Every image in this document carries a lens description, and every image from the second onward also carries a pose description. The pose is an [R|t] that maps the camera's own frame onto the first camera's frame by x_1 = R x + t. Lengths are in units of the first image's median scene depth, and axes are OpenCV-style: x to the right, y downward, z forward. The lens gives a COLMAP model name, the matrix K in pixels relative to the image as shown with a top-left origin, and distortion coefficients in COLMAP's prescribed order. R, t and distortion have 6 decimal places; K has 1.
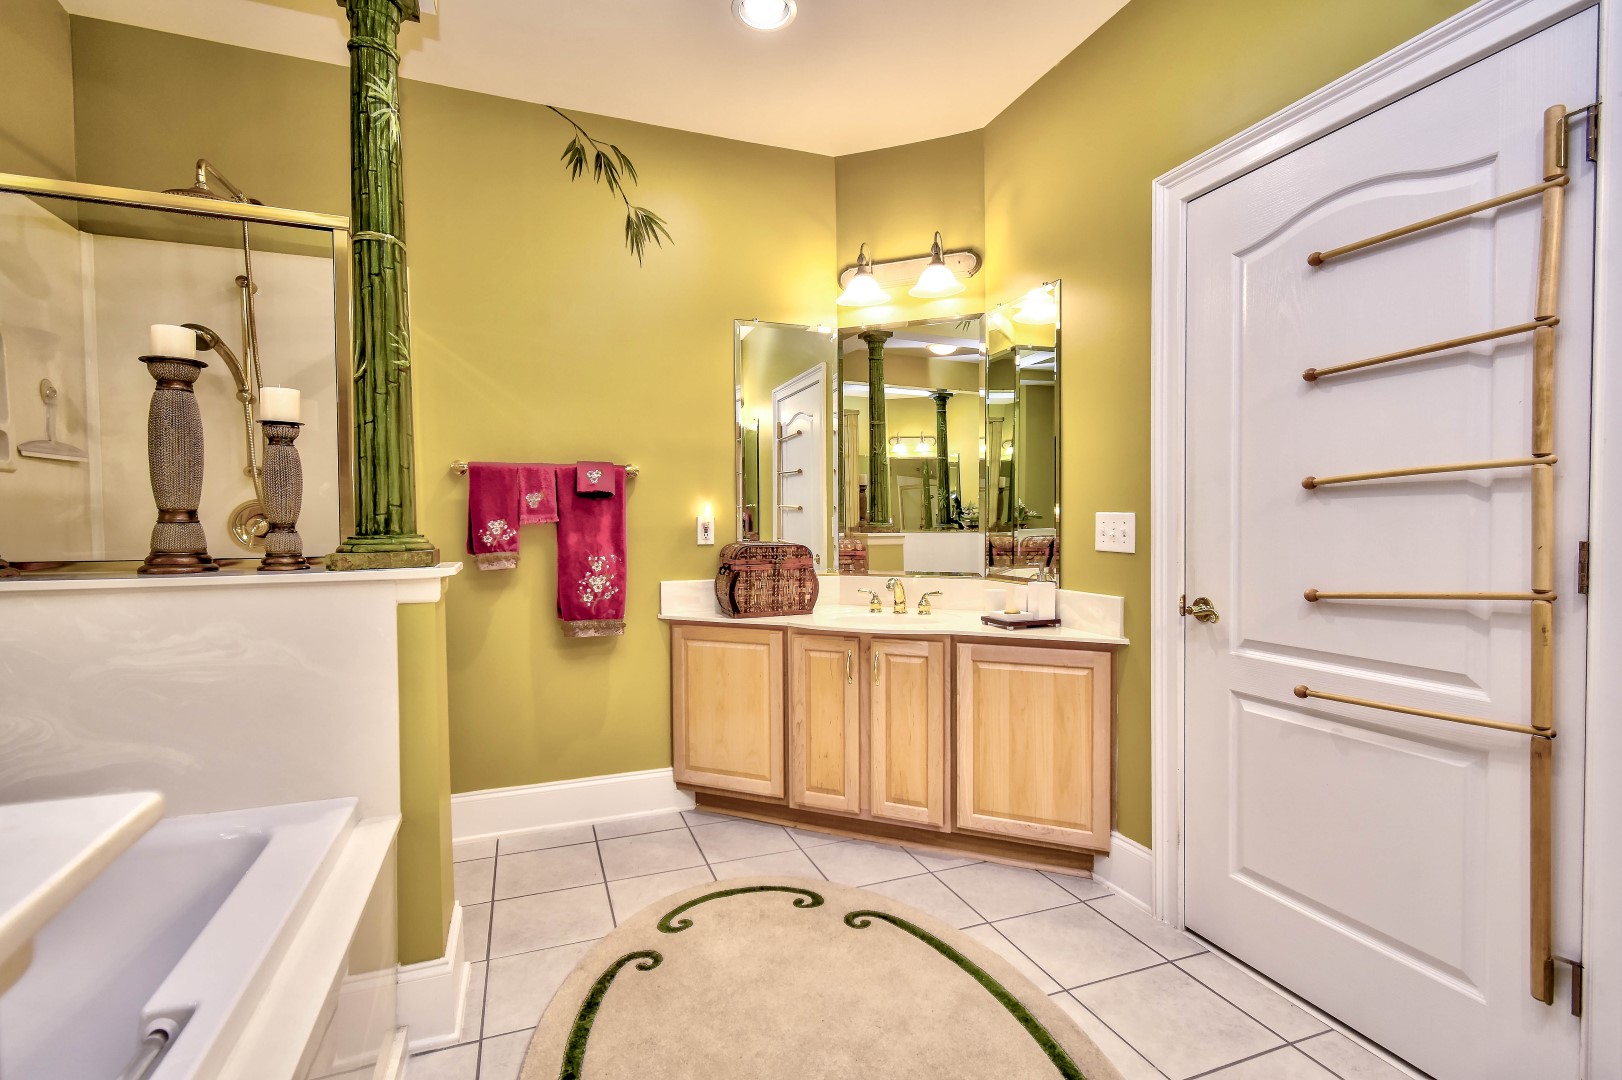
lens RADIAL K [[745.6, 0, 811.0], [0, 745.6, 540.0], [0, 0, 1]] dist [0.001628, -0.000038]
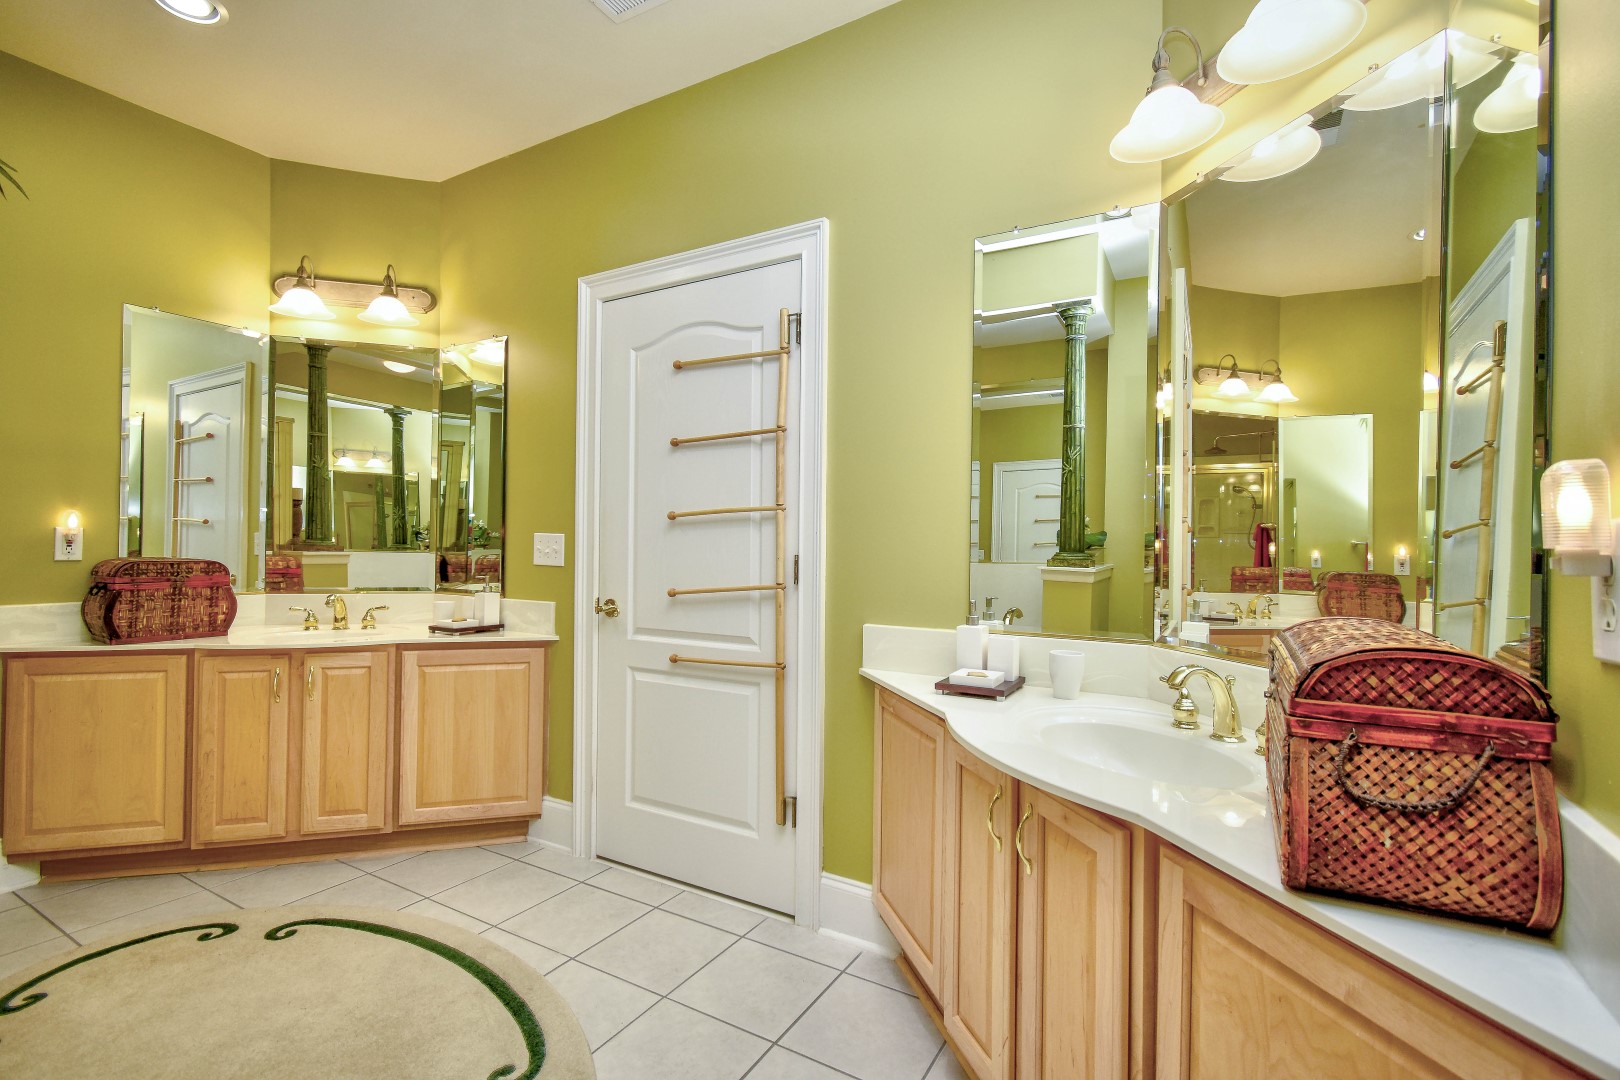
lens RADIAL K [[724.7, 0, 814.1], [0, 724.7, 539.4], [0, 0, 1]] dist [0.007488, -0.005015]
pose [[0.771722, 0.021400, 0.635600, -0.014656], [0.000287, 0.999422, -0.033998, 0.012702], [-0.635960, 0.026419, 0.771269, -0.185666]]
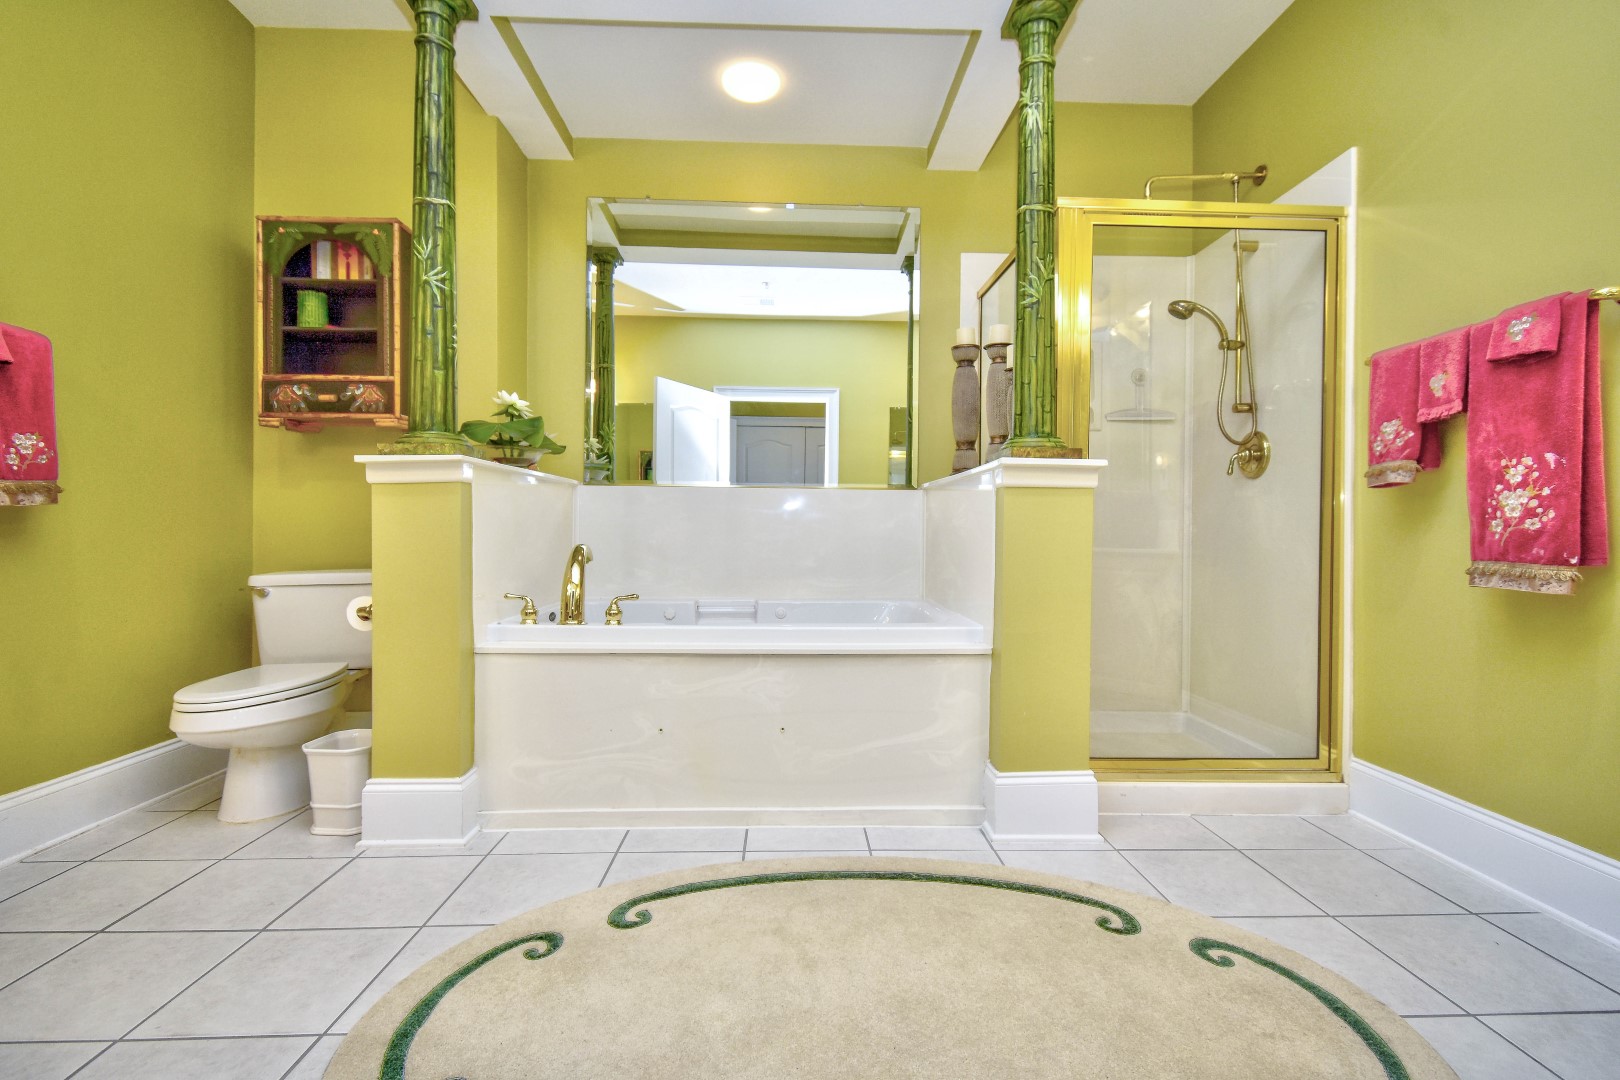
lens RADIAL K [[724.7, 0, 814.1], [0, 724.7, 539.4], [0, 0, 1]] dist [0.007488, -0.005015]
pose [[-0.314464, 0.014162, -0.949164, 0.490728], [-0.029134, 0.999274, 0.024562, 0.097512], [0.948822, 0.035377, -0.313823, 0.701174]]
